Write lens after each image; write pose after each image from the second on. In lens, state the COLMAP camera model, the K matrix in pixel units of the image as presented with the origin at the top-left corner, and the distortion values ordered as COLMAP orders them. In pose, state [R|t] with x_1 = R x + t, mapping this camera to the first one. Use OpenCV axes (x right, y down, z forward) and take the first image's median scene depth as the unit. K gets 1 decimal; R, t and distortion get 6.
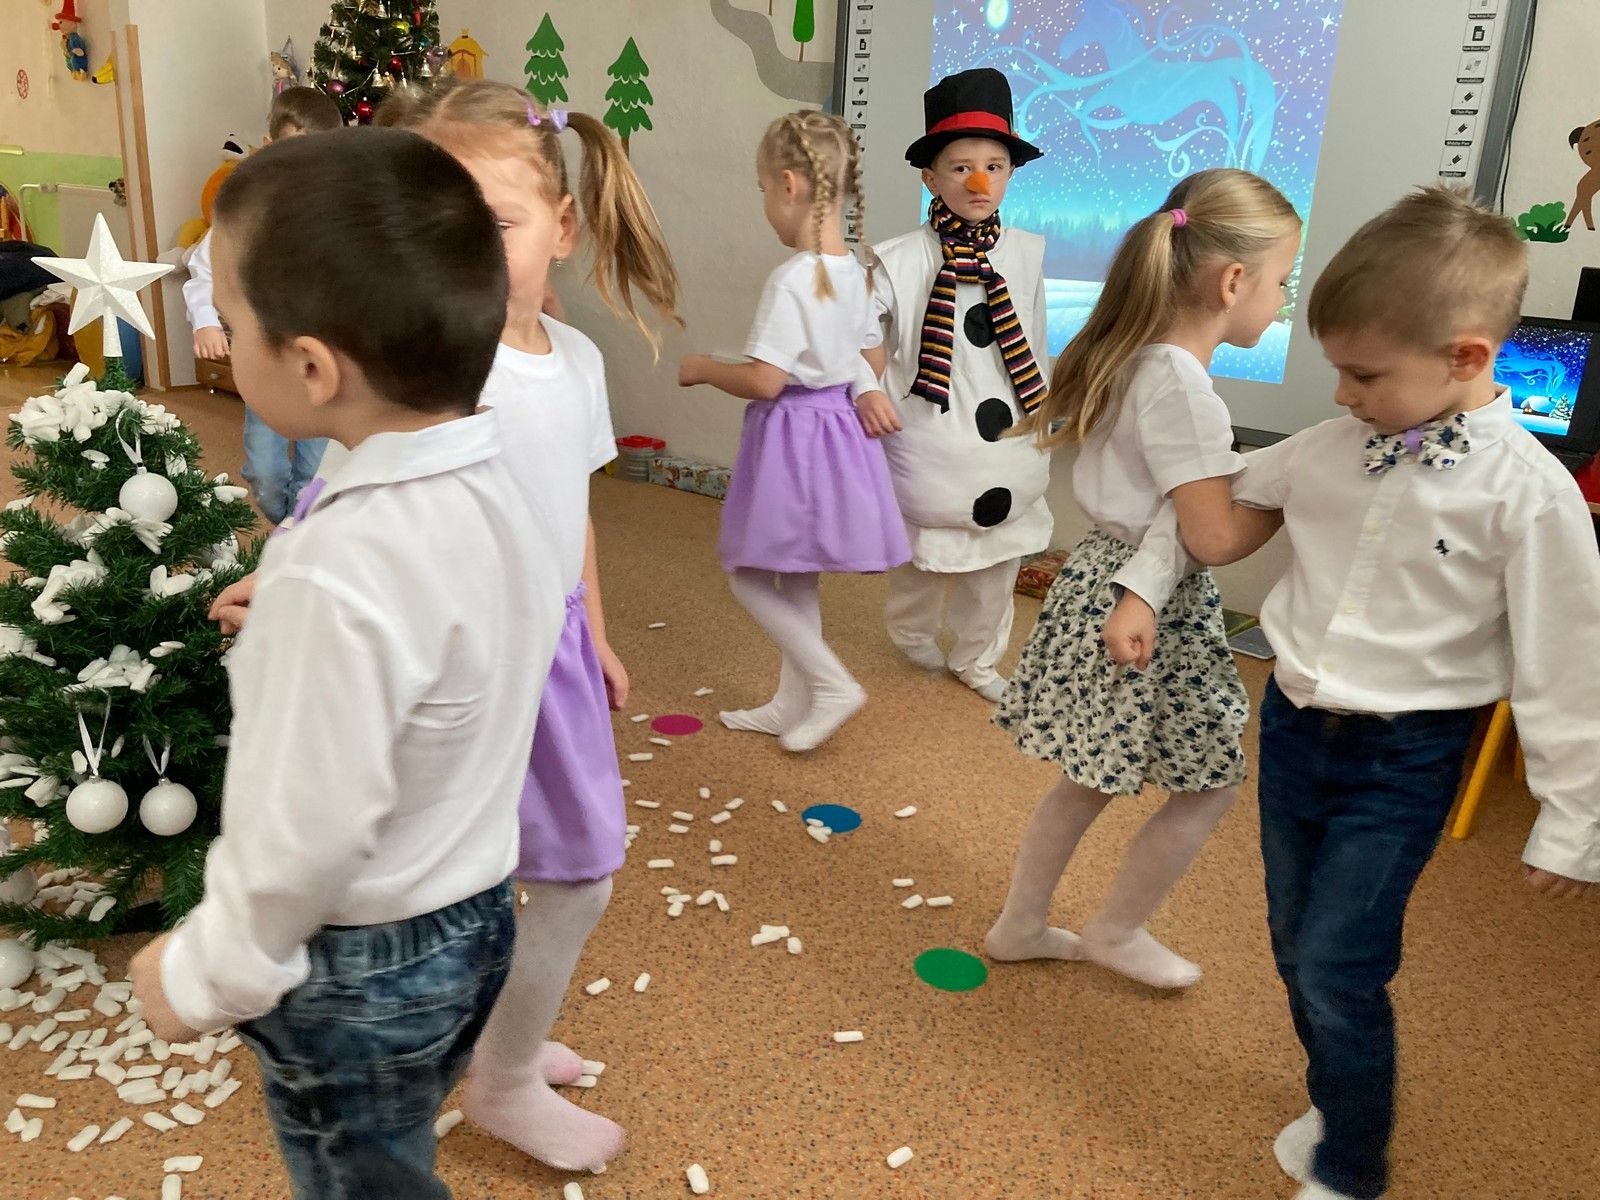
lens RADIAL K [[1364.3, 0, 818.2], [0, 1364.3, 587.4], [0, 0, 1]] dist [0.006912, 0.000218]
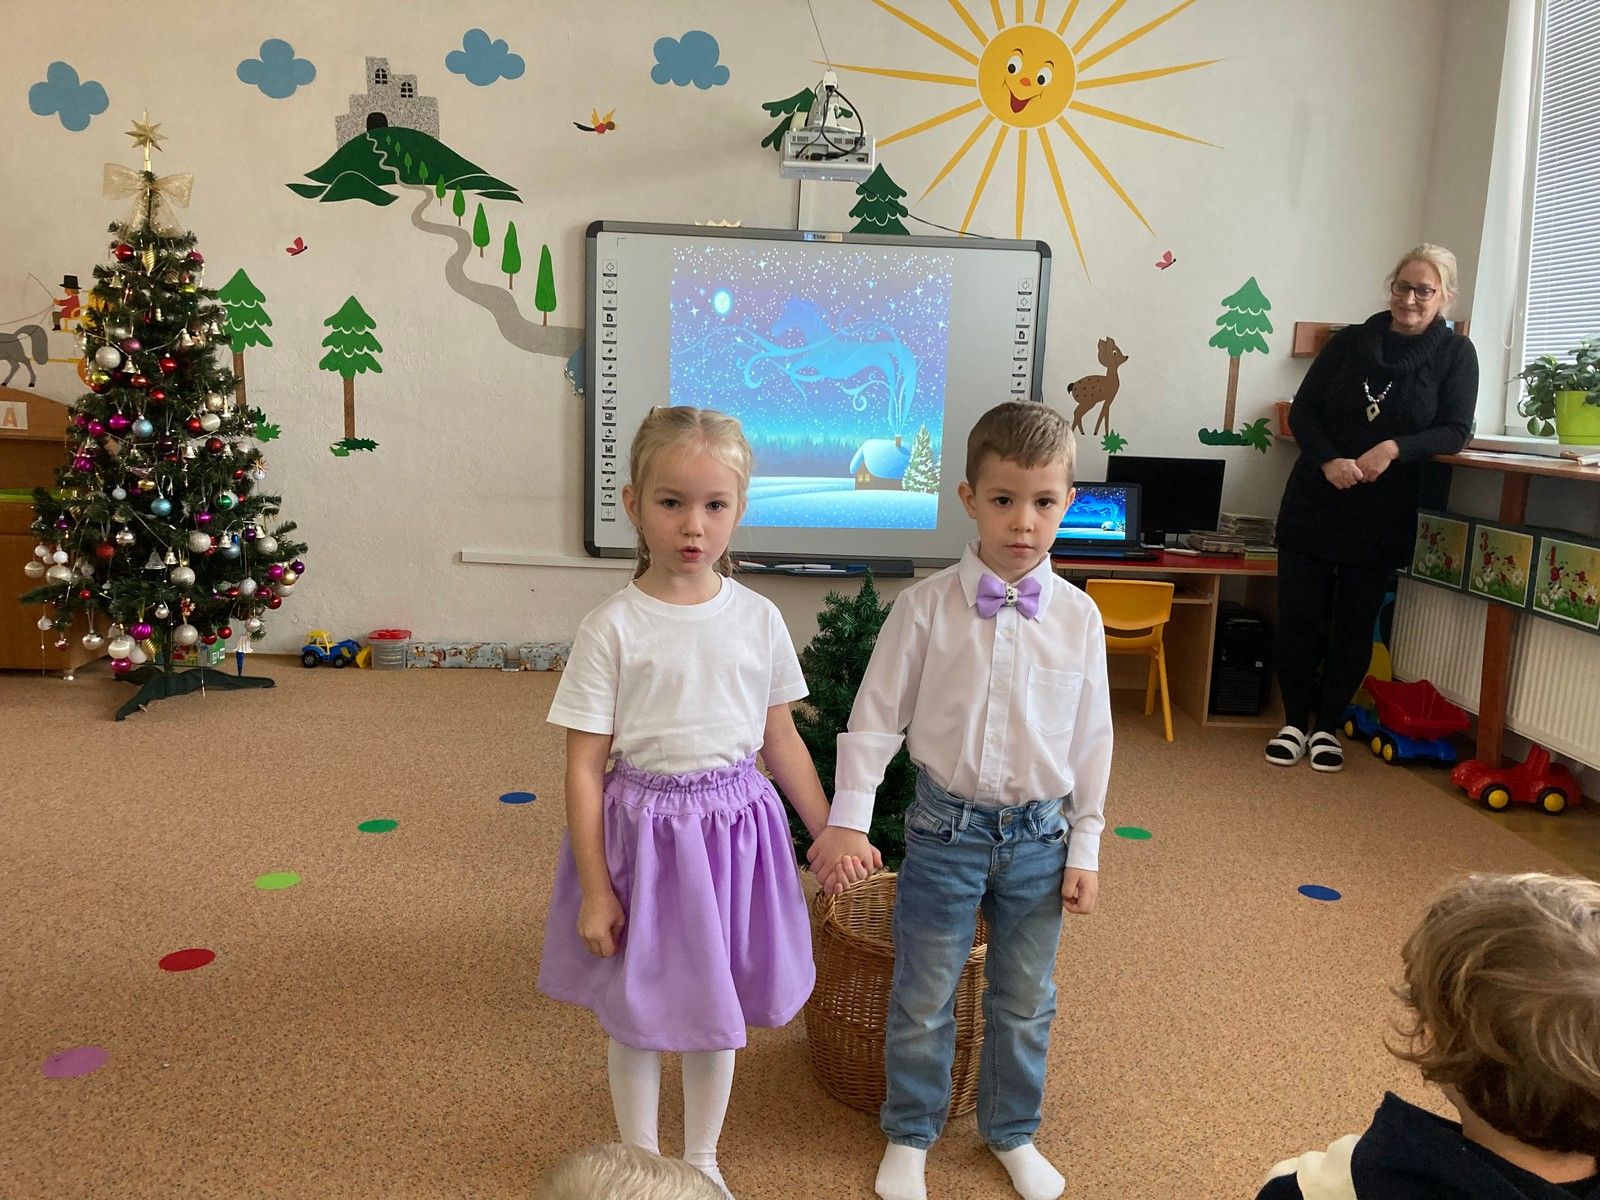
lens RADIAL K [[1314.9, 0, 809.9], [0, 1314.9, 595.1], [0, 0, 1]] dist [0.056844, -0.096119]
pose [[0.734267, -0.137956, 0.664696, -0.893815], [0.195585, 0.980607, -0.012533, -0.082457], [-0.650076, 0.139207, 0.747009, -0.100766]]
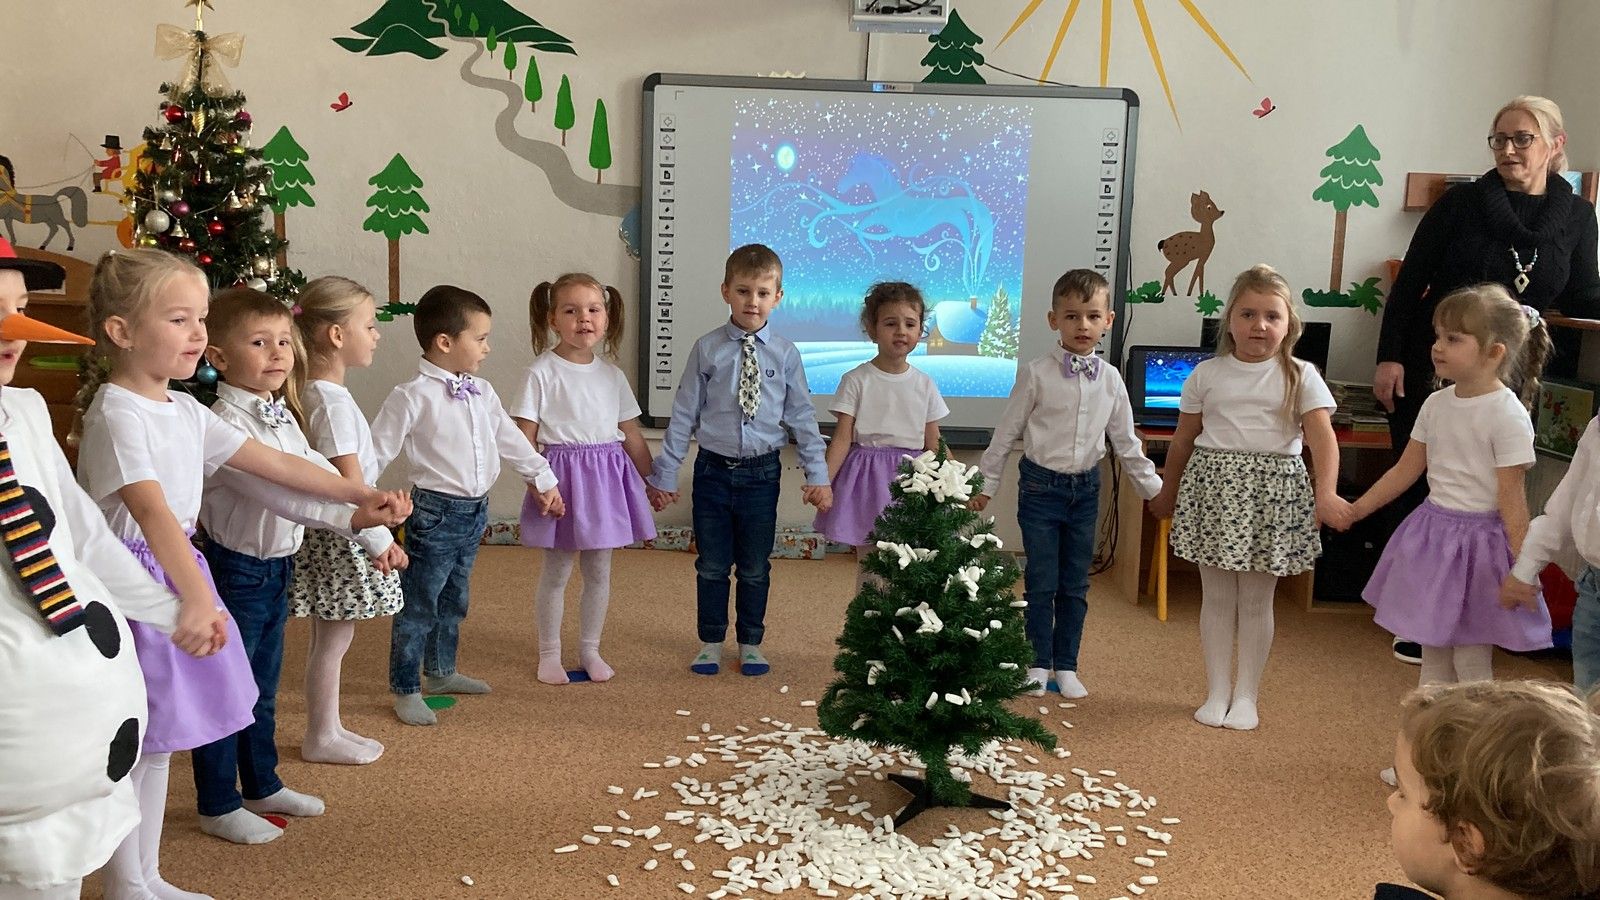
lens RADIAL K [[1520.7, 0, 799.2], [0, 1520.7, 403.6], [0, 0, 1]] dist [0.187790, -0.595477]
pose [[0.766738, -0.106453, 0.633072, -0.984949], [0.192083, 0.979019, -0.068014, -0.073987], [-0.612549, 0.173752, 0.771099, -0.195105]]
